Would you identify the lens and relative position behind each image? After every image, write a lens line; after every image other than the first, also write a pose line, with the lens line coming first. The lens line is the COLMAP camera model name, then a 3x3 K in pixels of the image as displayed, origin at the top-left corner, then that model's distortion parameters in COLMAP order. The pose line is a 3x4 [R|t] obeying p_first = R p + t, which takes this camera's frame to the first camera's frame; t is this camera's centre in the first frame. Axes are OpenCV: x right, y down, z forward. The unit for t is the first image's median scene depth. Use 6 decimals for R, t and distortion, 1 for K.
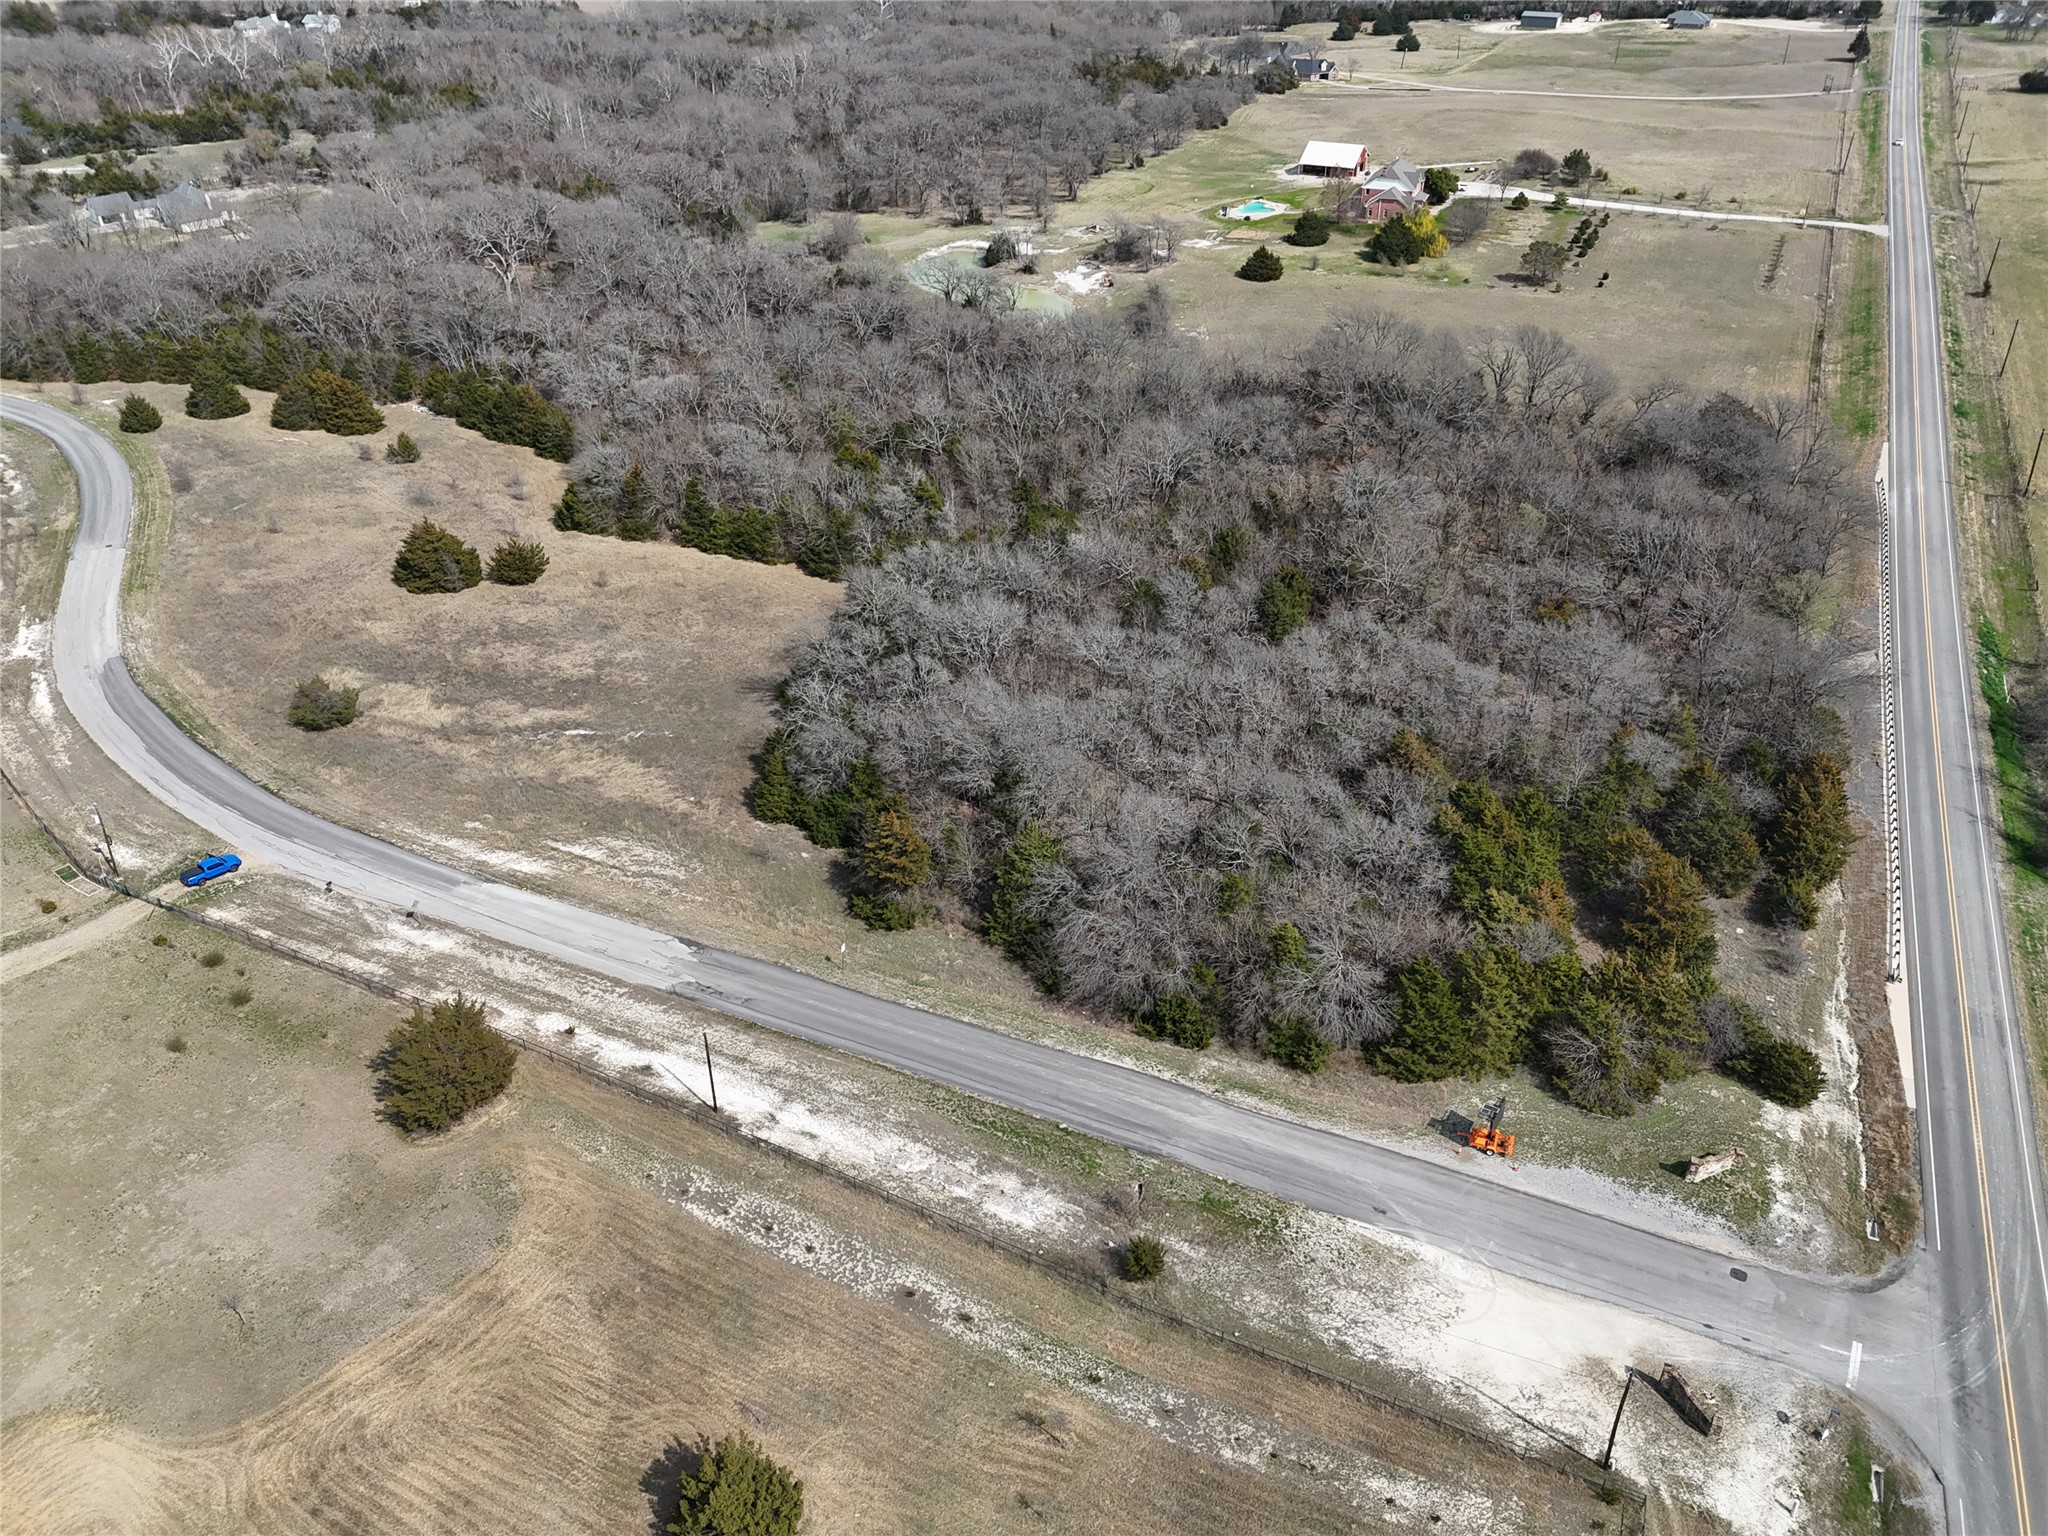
lens RADIAL K [[1485.6, 0, 1024.0], [0, 1485.6, 768.0], [0, 0, 1]] dist [0.072075, -0.059436]
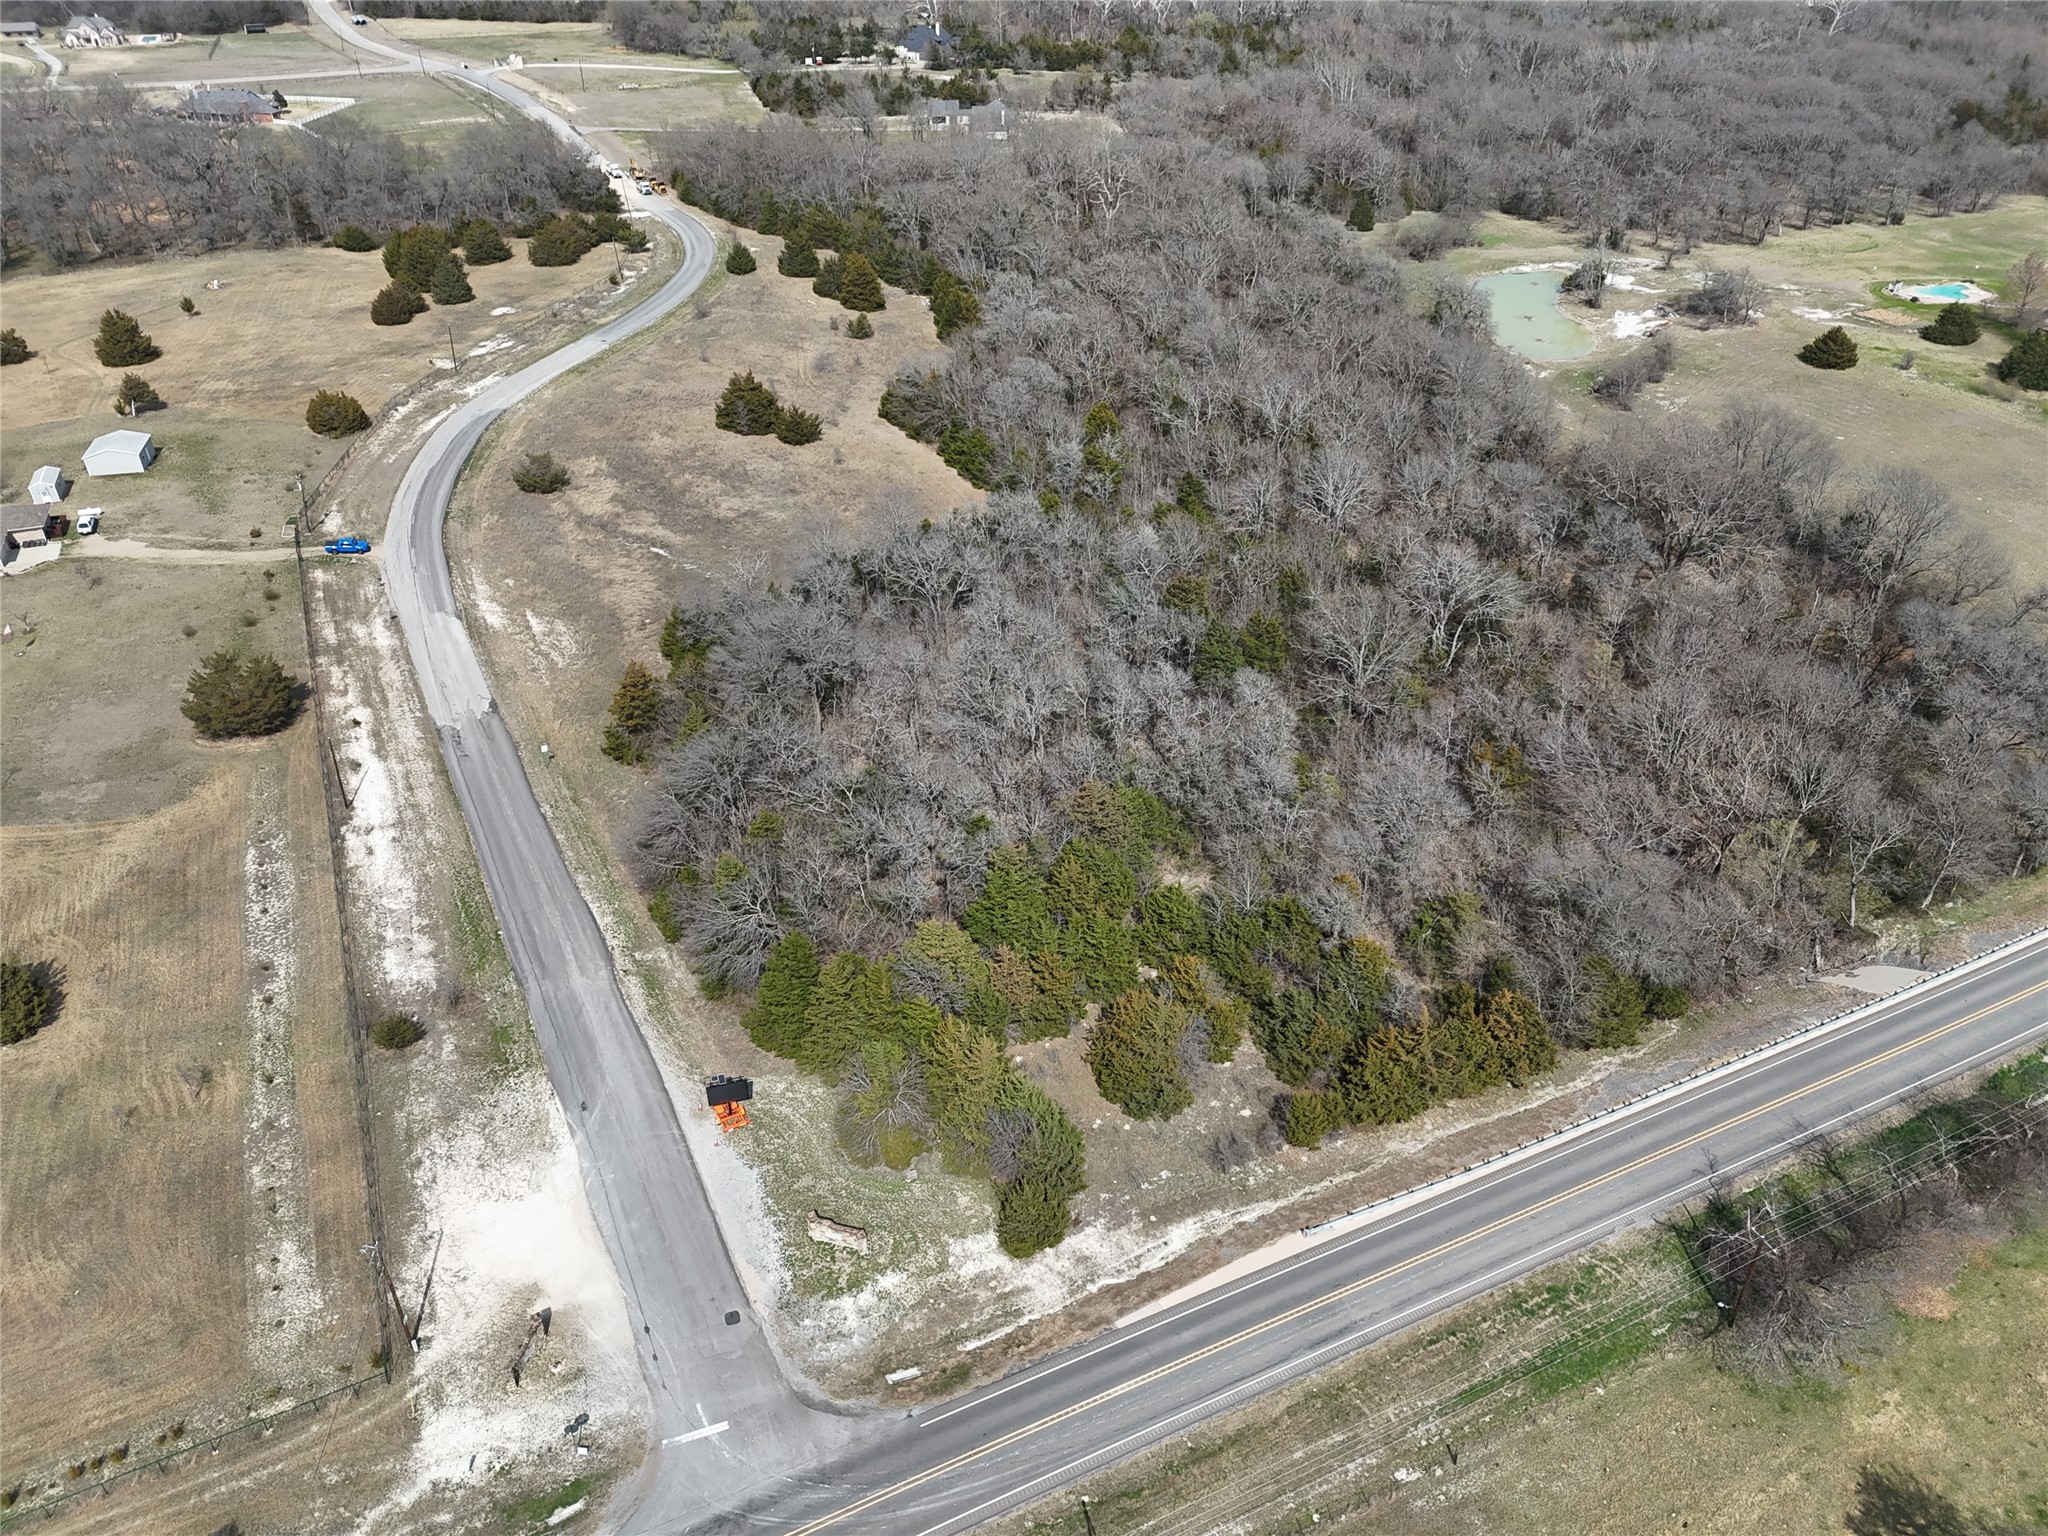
lens RADIAL K [[1485.6, 0, 1024.0], [0, 1485.6, 768.0], [0, 0, 1]] dist [0.072075, -0.059436]
pose [[0.777393, 0.363490, -0.513357, 0.894208], [-0.358274, 0.926679, 0.113603, -0.152898], [0.517010, 0.095608, 0.850623, 0.221291]]
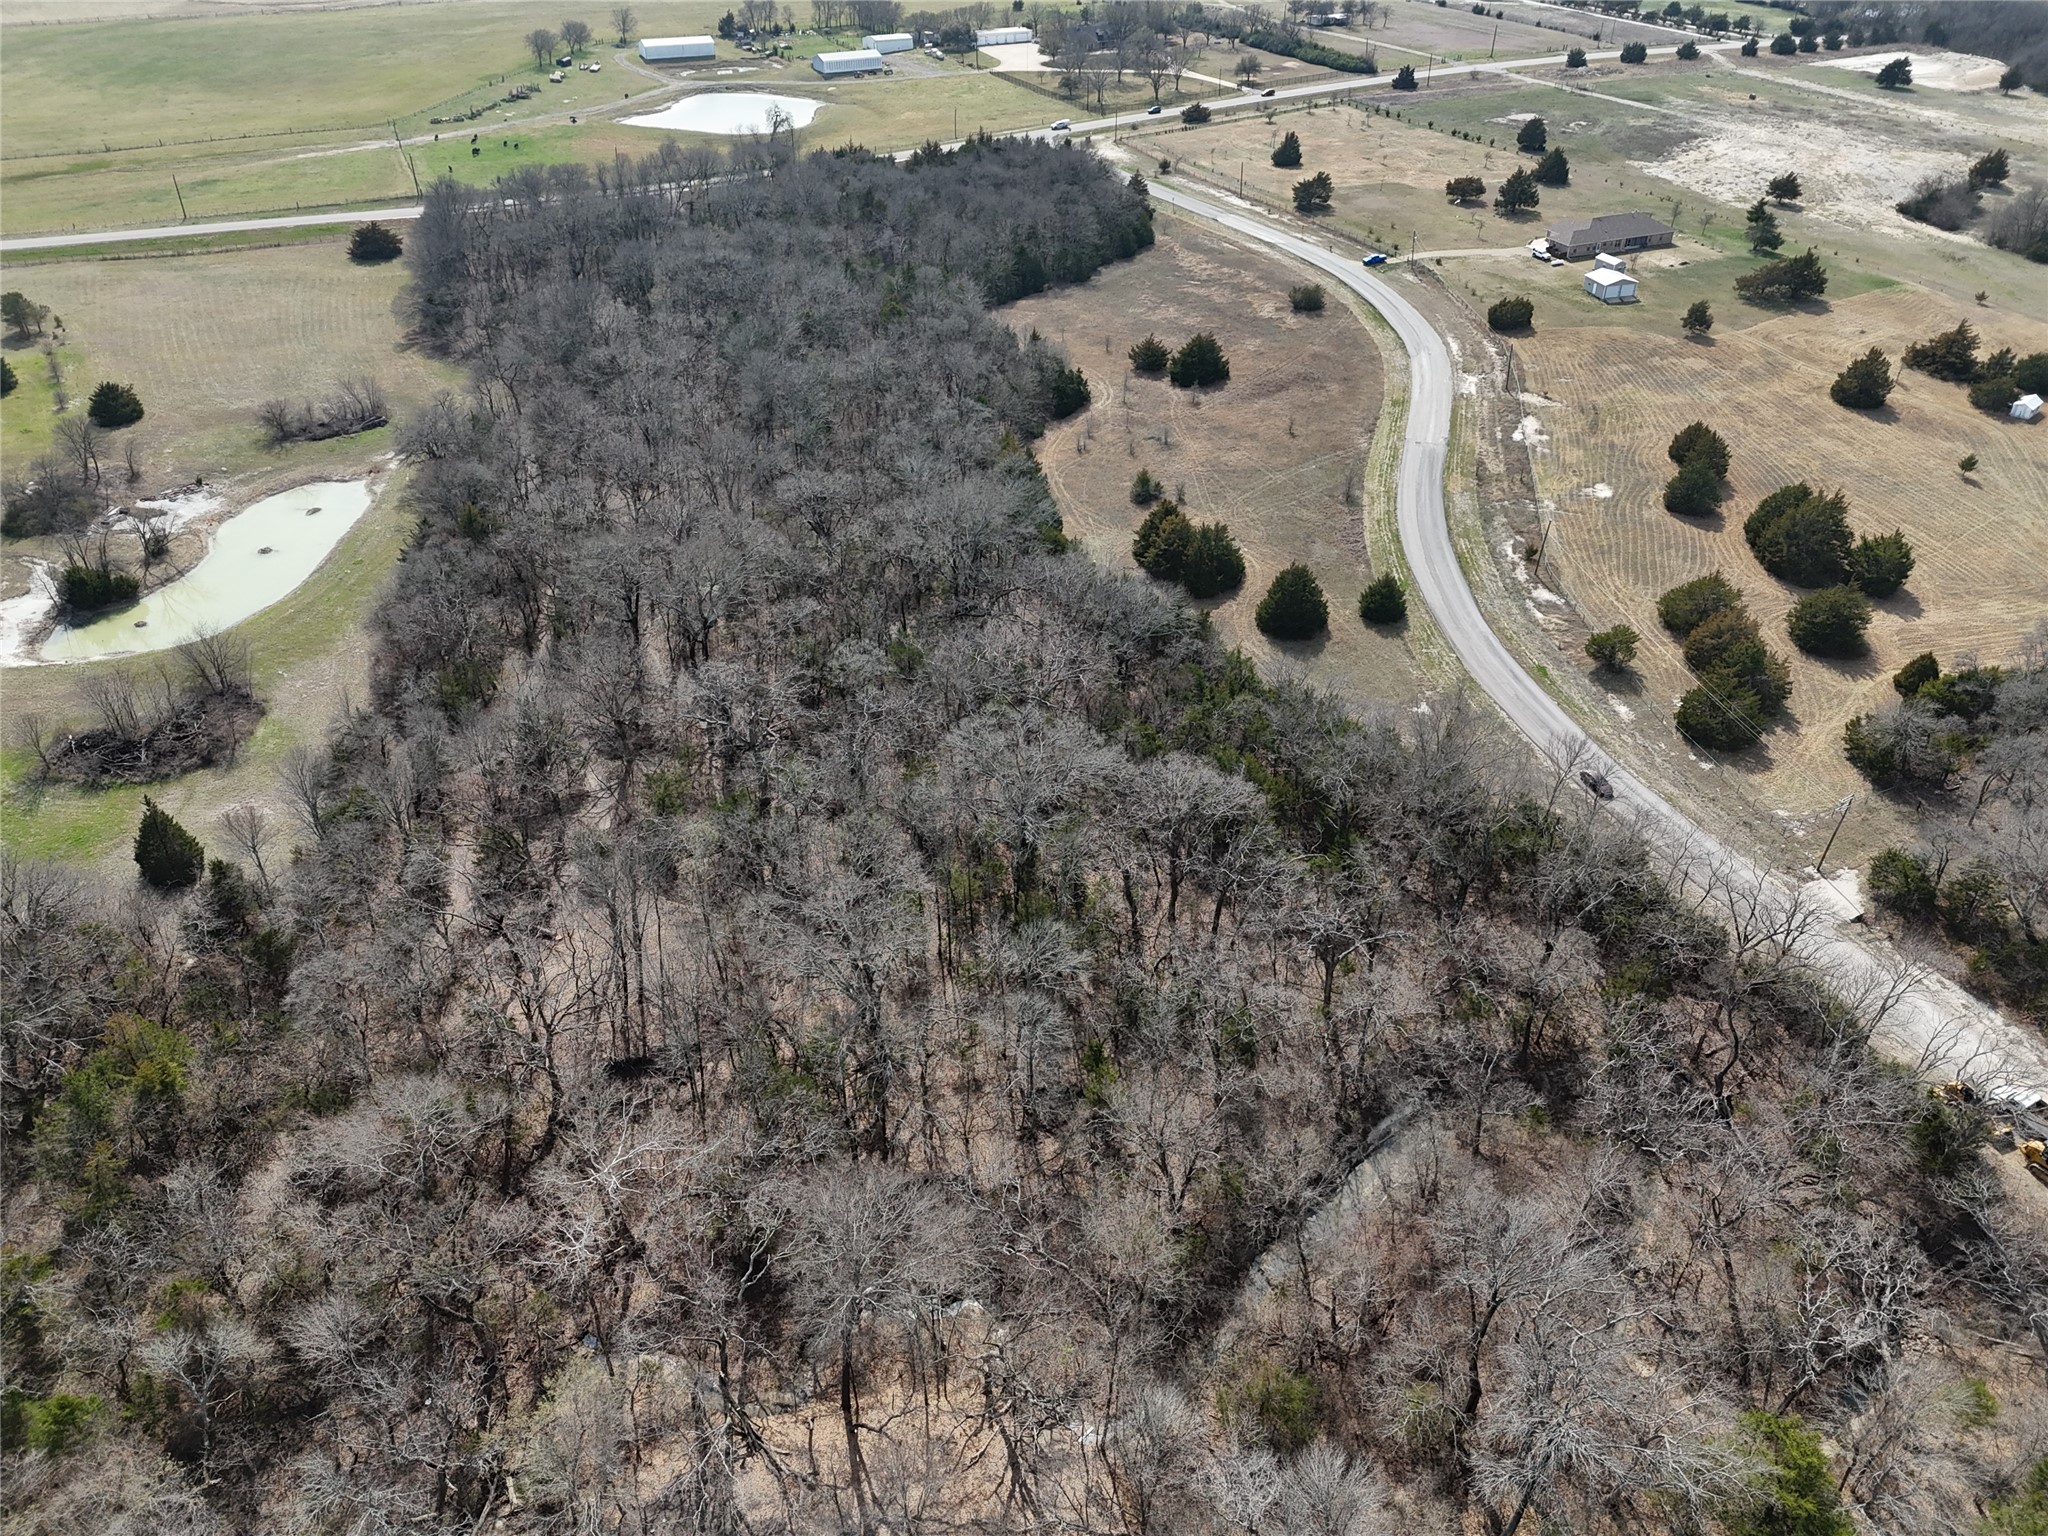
lens RADIAL K [[1485.6, 0, 1024.0], [0, 1485.6, 768.0], [0, 0, 1]] dist [0.072075, -0.059436]
pose [[-0.775681, -0.344293, 0.528944, -1.955520], [0.352101, 0.459473, 0.815420, -1.971792], [-0.523779, 0.818747, -0.235178, 3.011171]]
